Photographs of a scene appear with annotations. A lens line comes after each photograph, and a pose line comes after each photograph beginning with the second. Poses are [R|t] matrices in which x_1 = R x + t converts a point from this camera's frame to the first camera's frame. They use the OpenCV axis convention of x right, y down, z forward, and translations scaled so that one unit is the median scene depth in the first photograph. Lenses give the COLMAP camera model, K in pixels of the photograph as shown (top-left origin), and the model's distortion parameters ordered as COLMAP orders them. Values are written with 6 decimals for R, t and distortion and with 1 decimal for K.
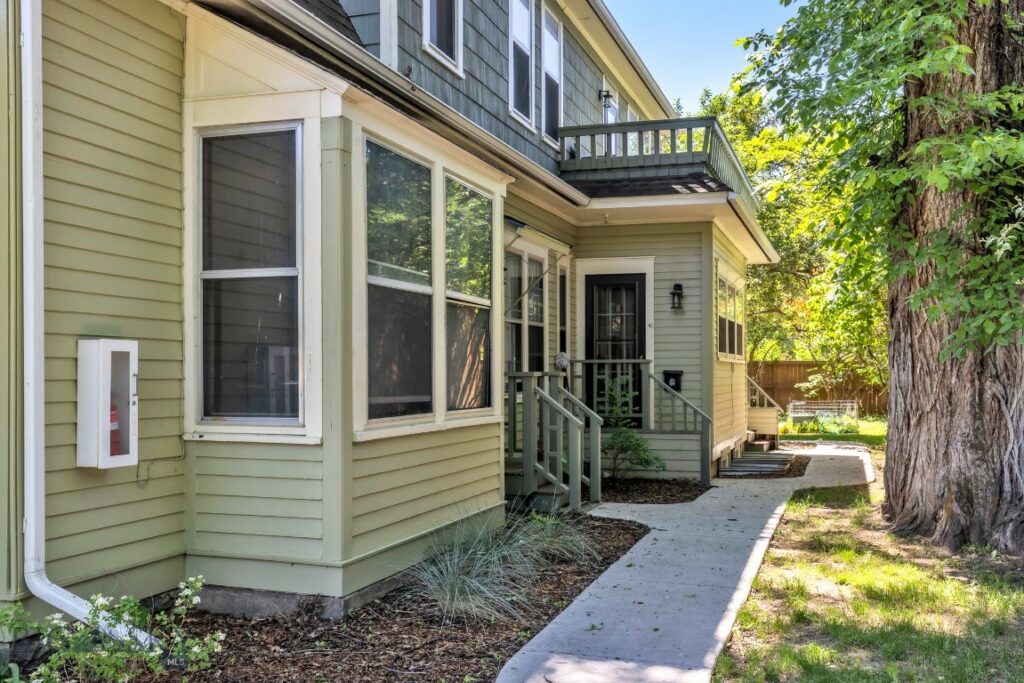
lens RADIAL K [[1001.9, 0, 512.0], [0, 1001.9, 341.5], [0, 0, 1]] dist [-0.001244, -0.000014]
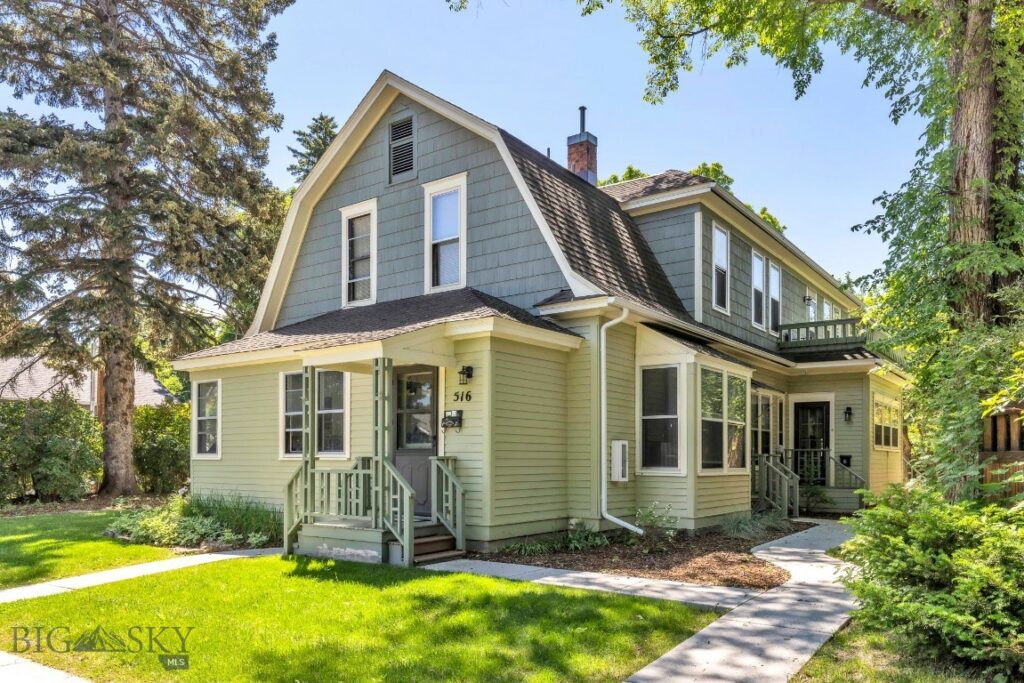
lens RADIAL K [[736.3, 0, 512.3], [0, 736.3, 448.7], [0, 0, 1]] dist [-0.002112, -0.001946]
pose [[0.952936, 0.002192, -0.303165, -0.011945], [0.002512, 0.999882, 0.015124, -0.004909], [0.303162, -0.015173, 0.952818, -0.529127]]
